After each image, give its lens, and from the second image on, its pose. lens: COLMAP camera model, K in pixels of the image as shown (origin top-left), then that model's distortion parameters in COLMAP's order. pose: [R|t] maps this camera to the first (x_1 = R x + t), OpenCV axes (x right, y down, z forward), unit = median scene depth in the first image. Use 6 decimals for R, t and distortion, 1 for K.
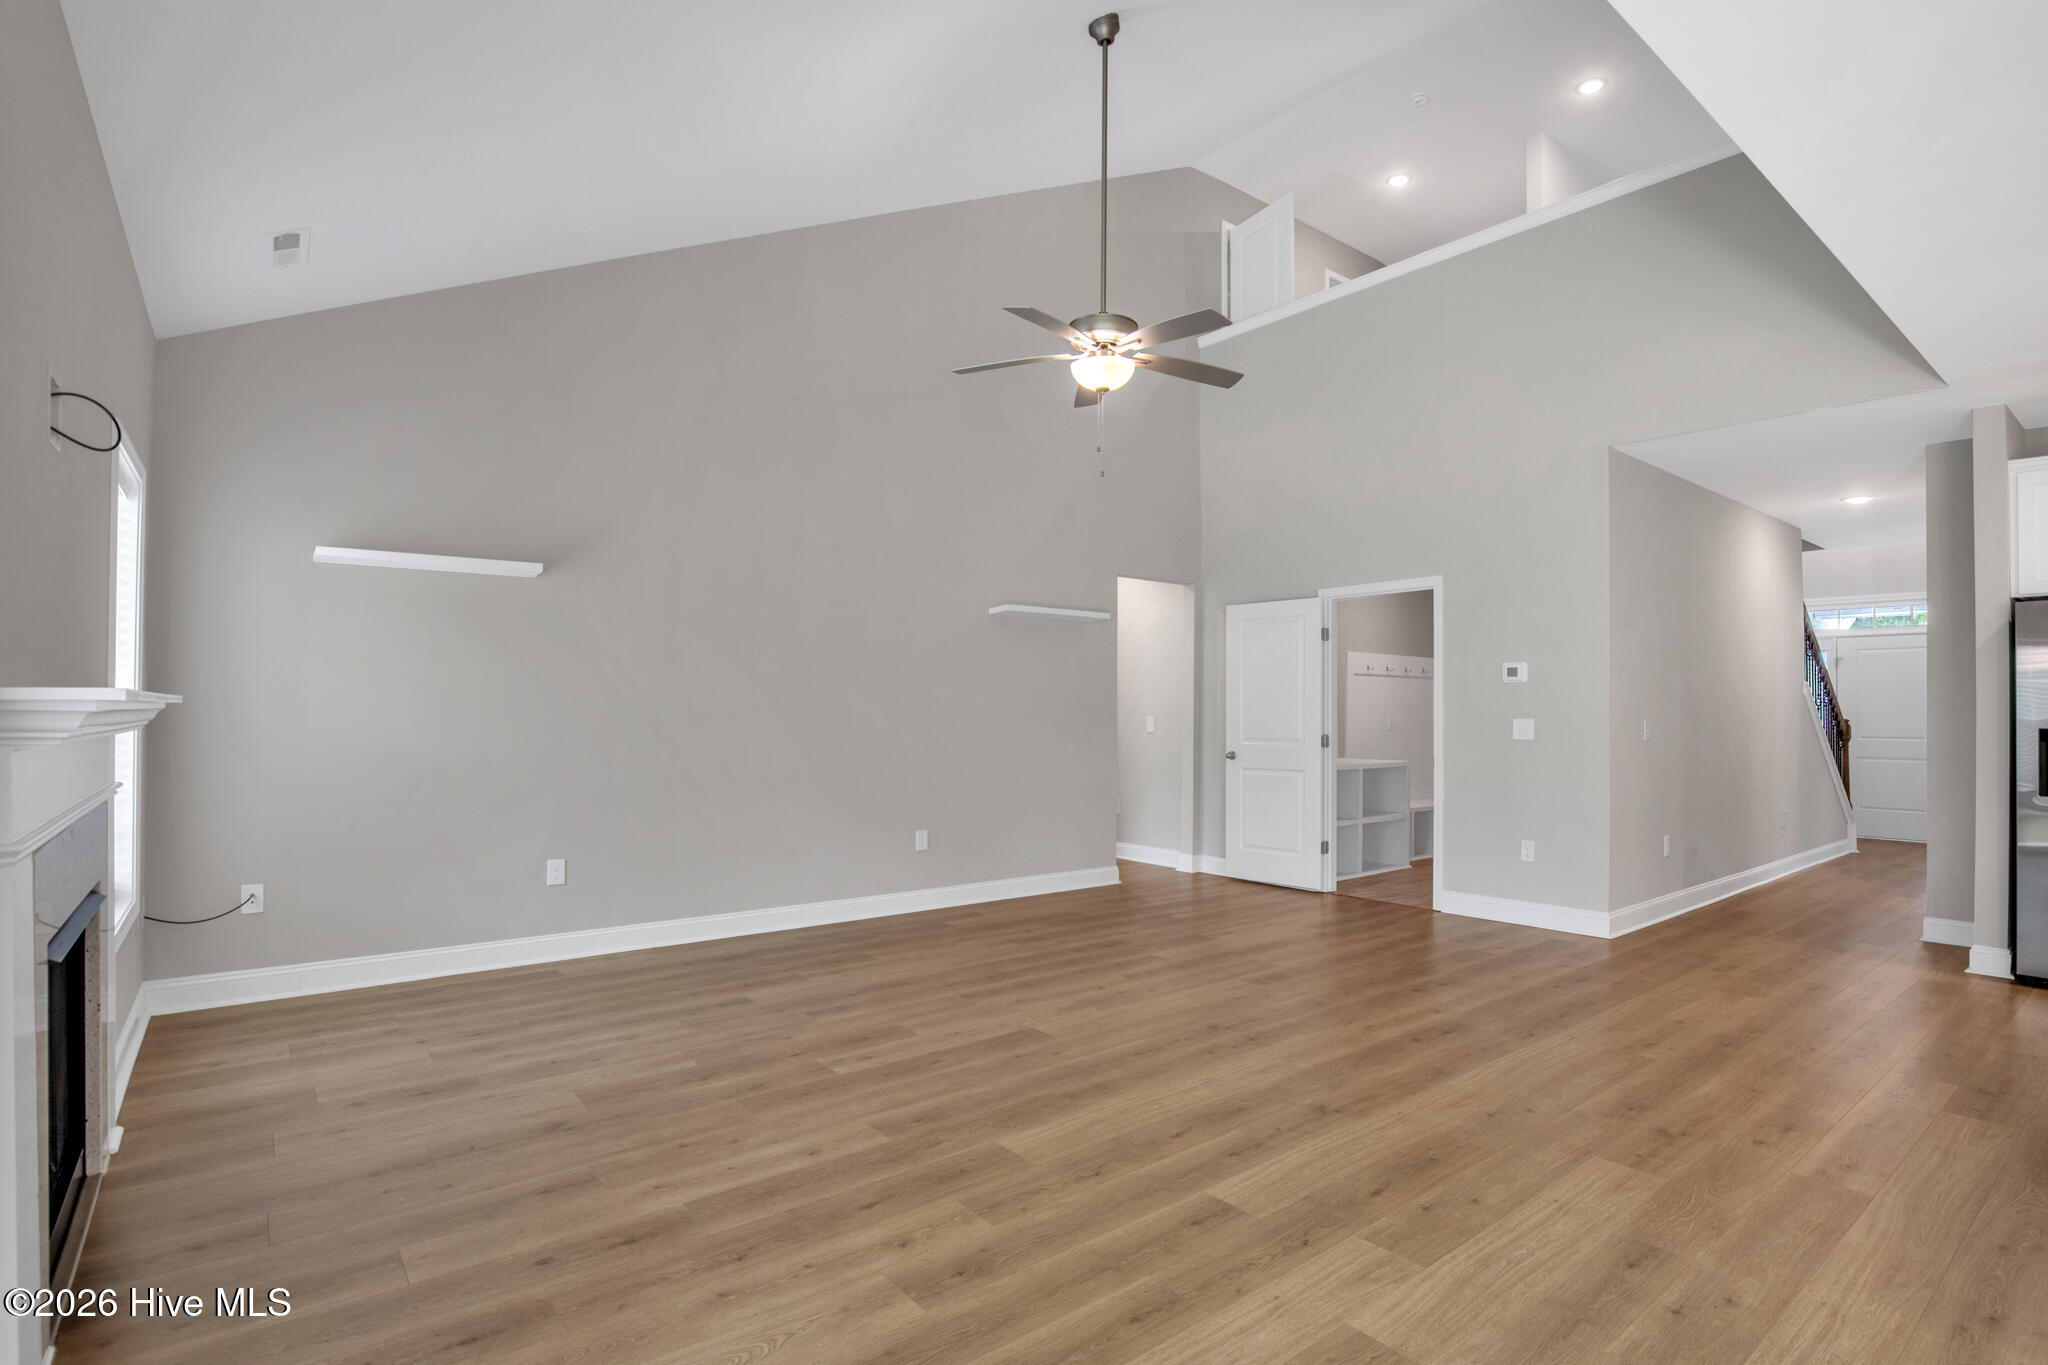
lens RADIAL K [[992.1, 0, 1077.5], [0, 992.1, 710.4], [0, 0, 1]] dist [-0.002302, -0.000039]
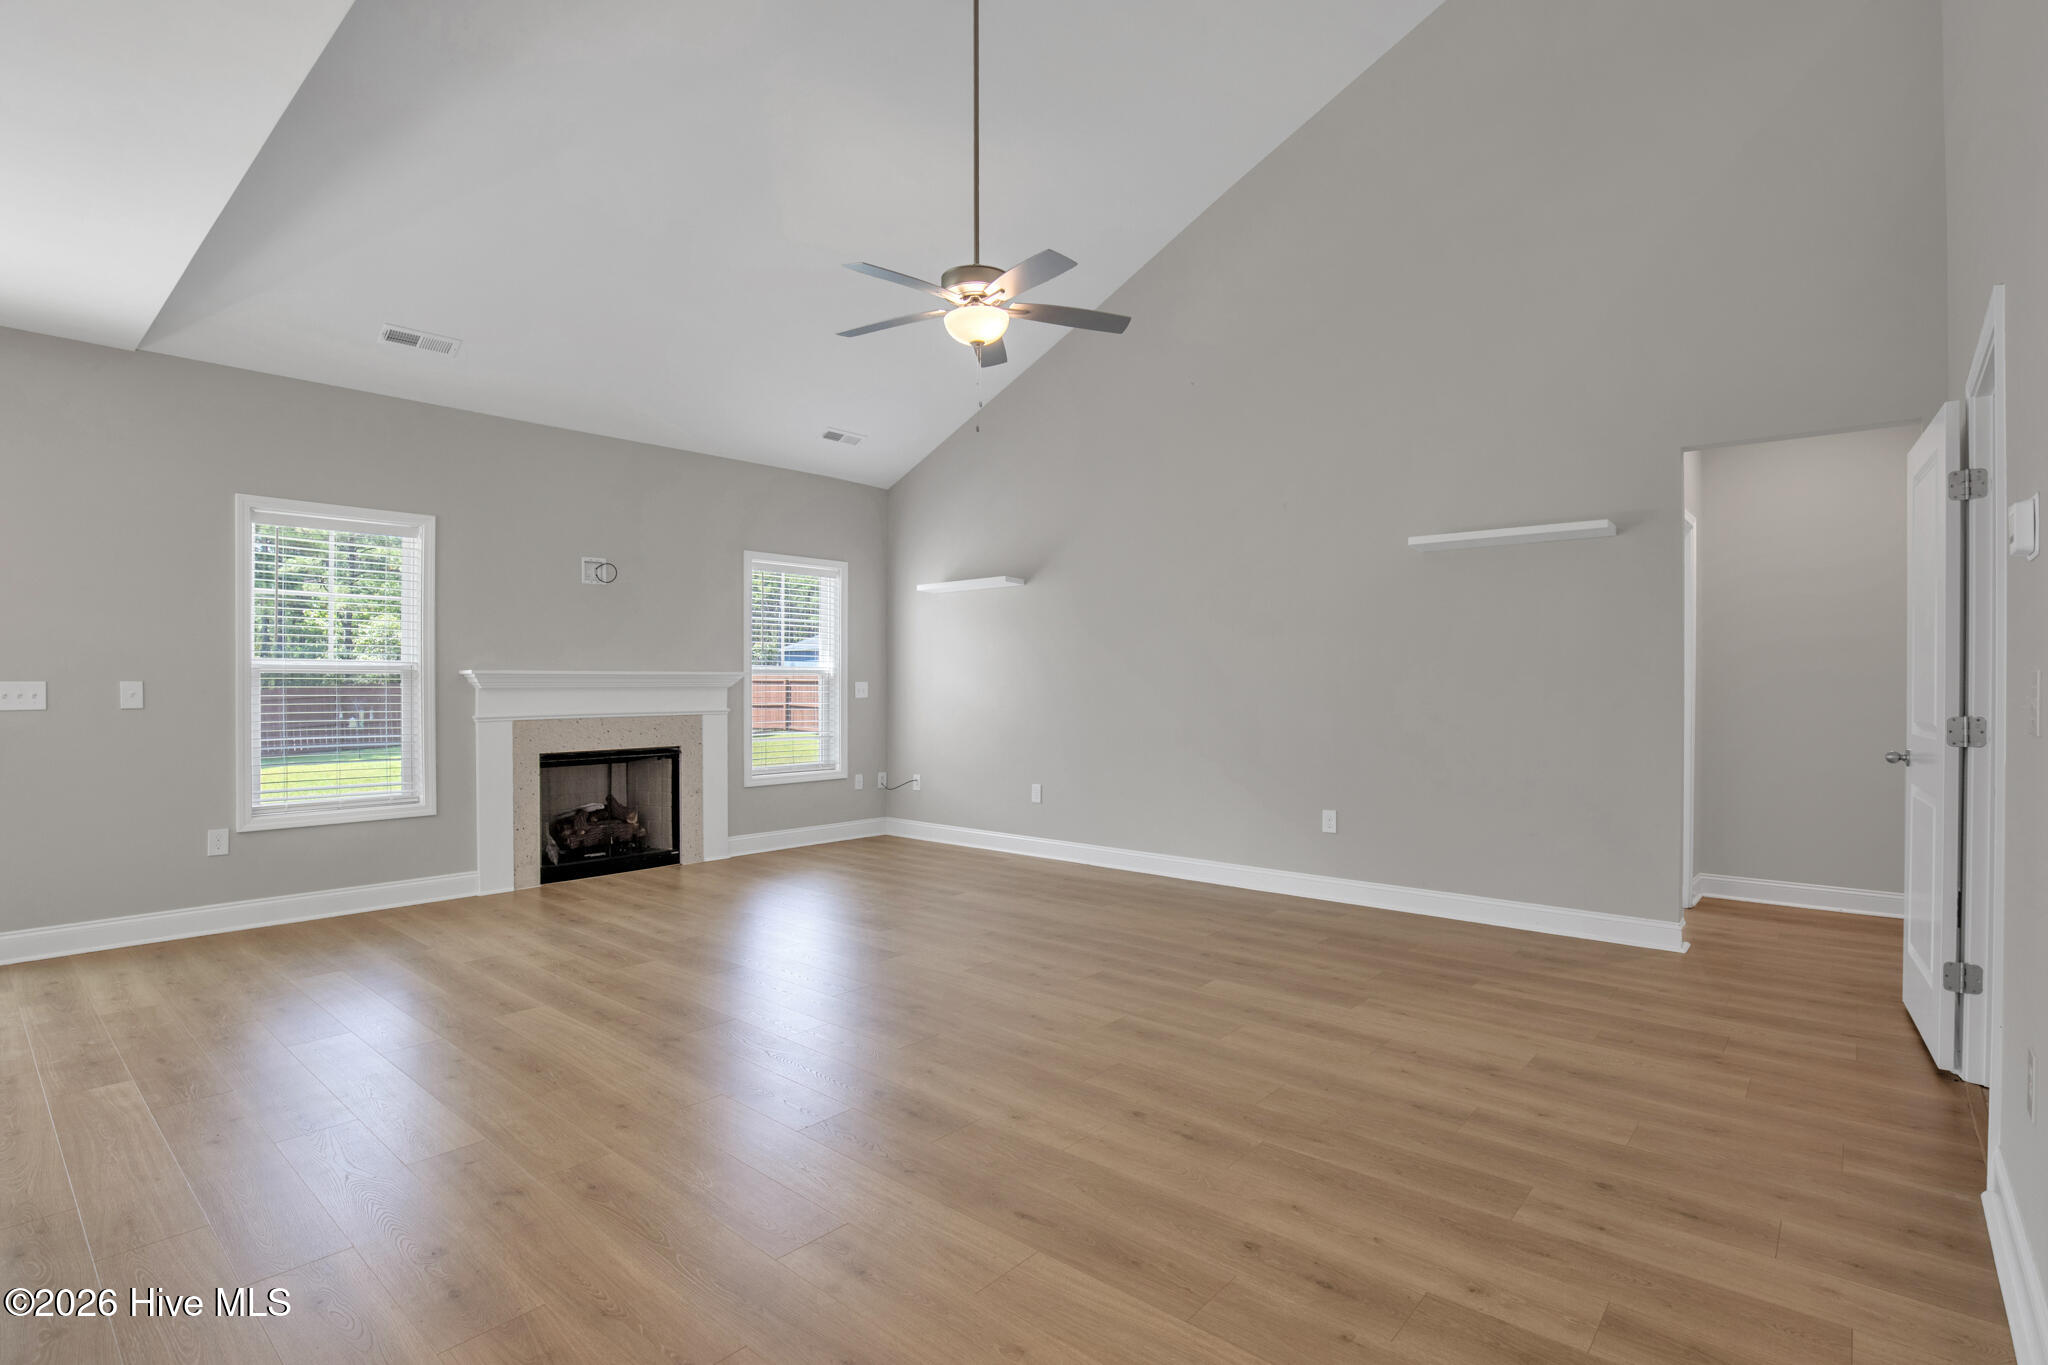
lens RADIAL K [[978.5, 0, 1036.8], [0, 978.5, 704.0], [0, 0, 1]] dist [-0.027548, 0.000475]
pose [[0.158254, 0.009084, -0.987357, 0.964123], [0.008641, 0.999907, 0.010585, 0.022052], [0.987361, -0.010207, 0.158161, 0.881649]]
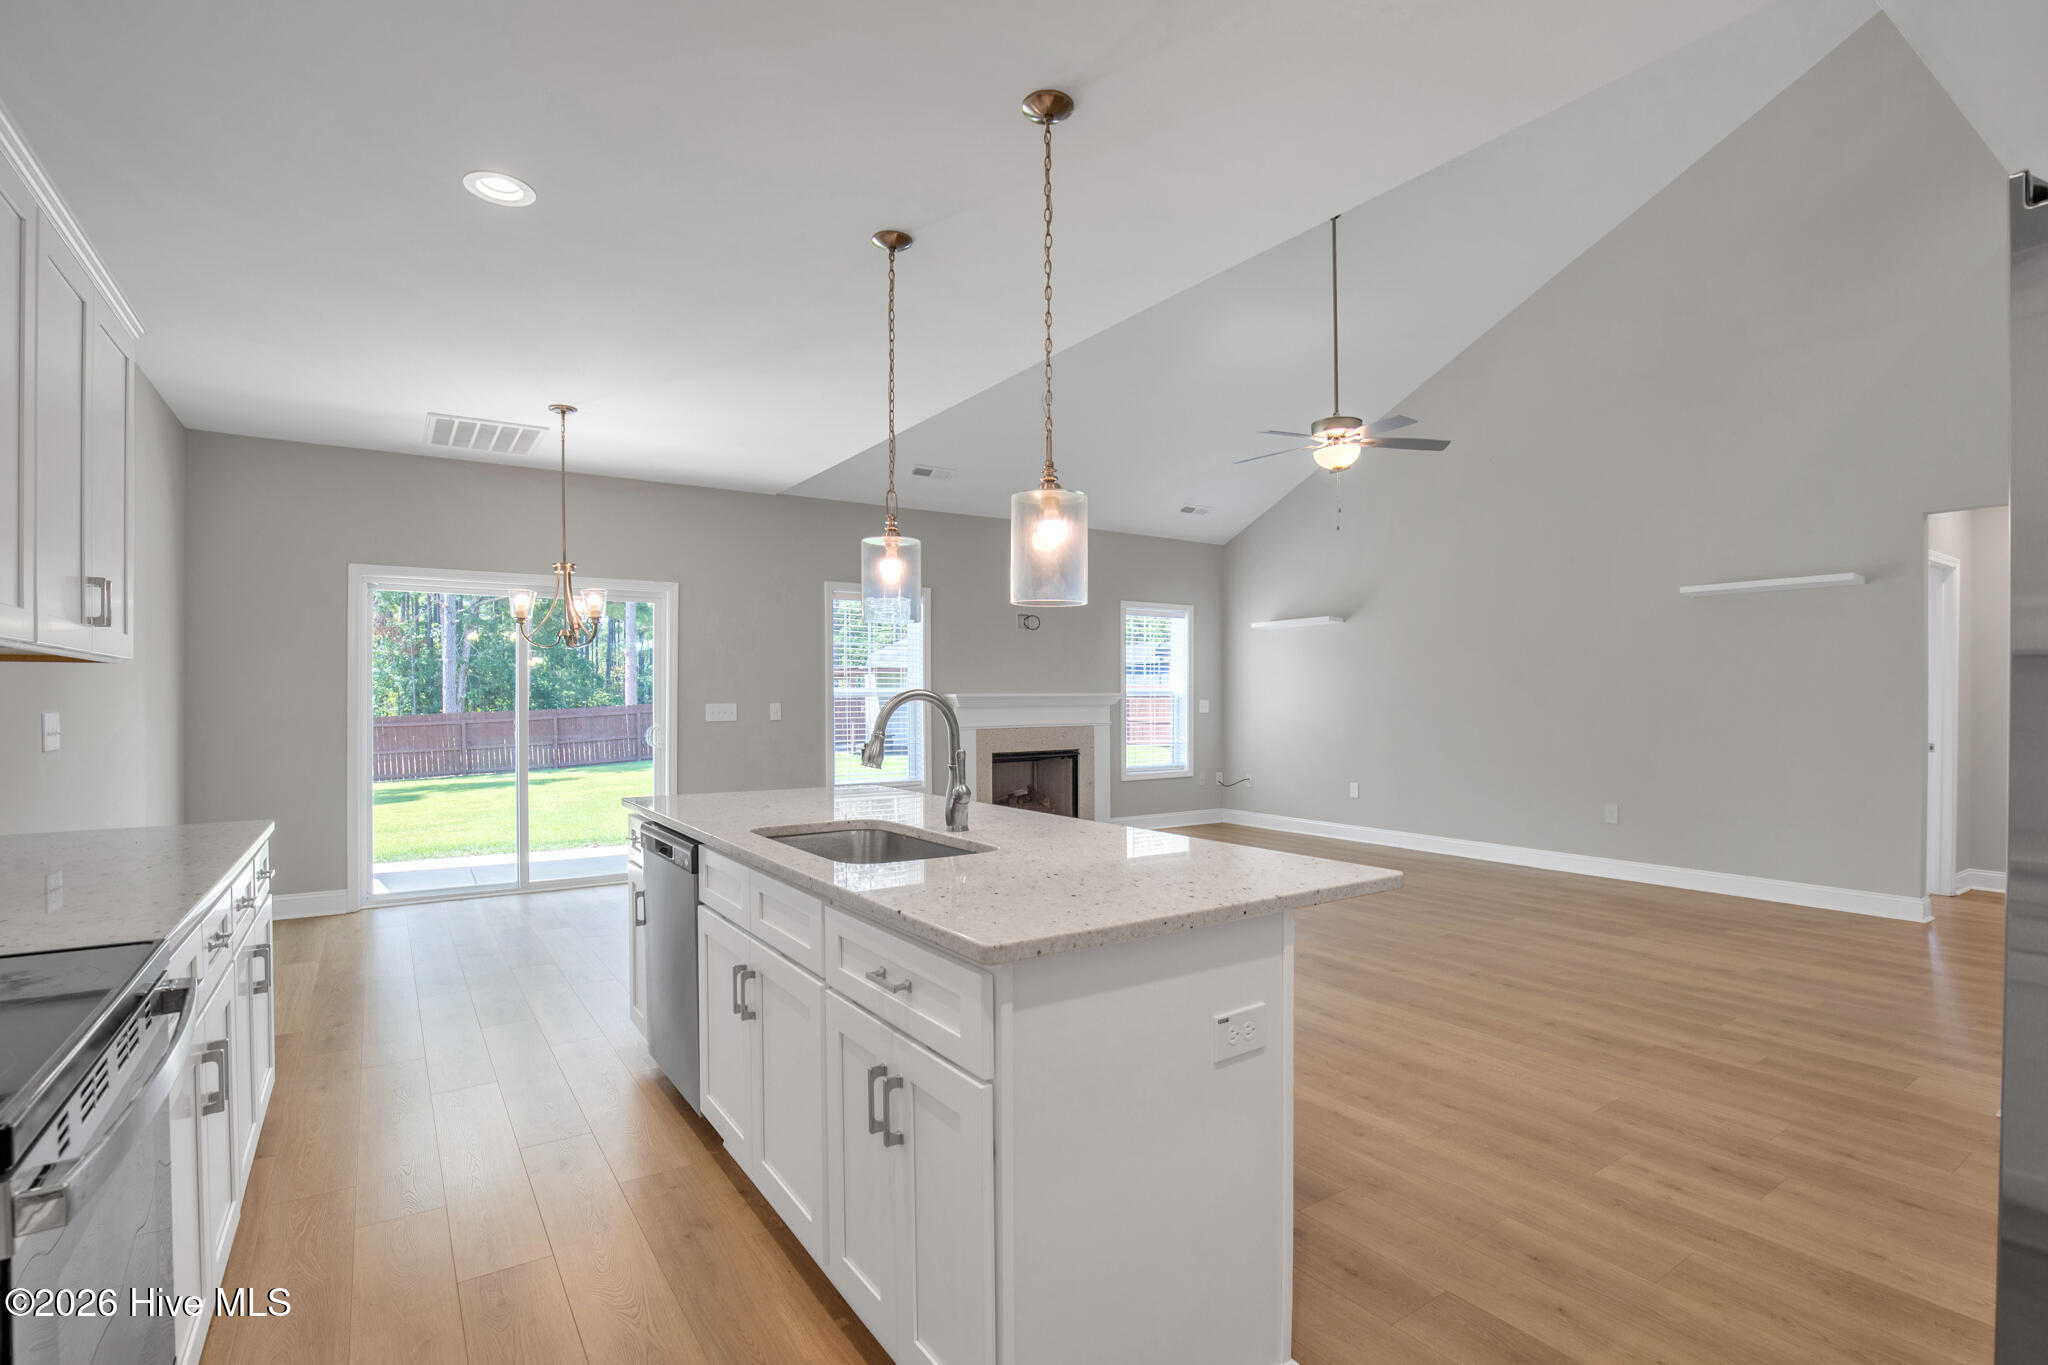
lens RADIAL K [[961.9, 0, 1047.8], [0, 961.9, 711.5], [0, 0, 1]] dist [-0.024870, 0.000275]
pose [[-0.096105, 0.005107, -0.995358, 1.392729], [0.008811, 0.999952, 0.004280, 0.010711], [0.995332, -0.008359, -0.096146, 0.699304]]
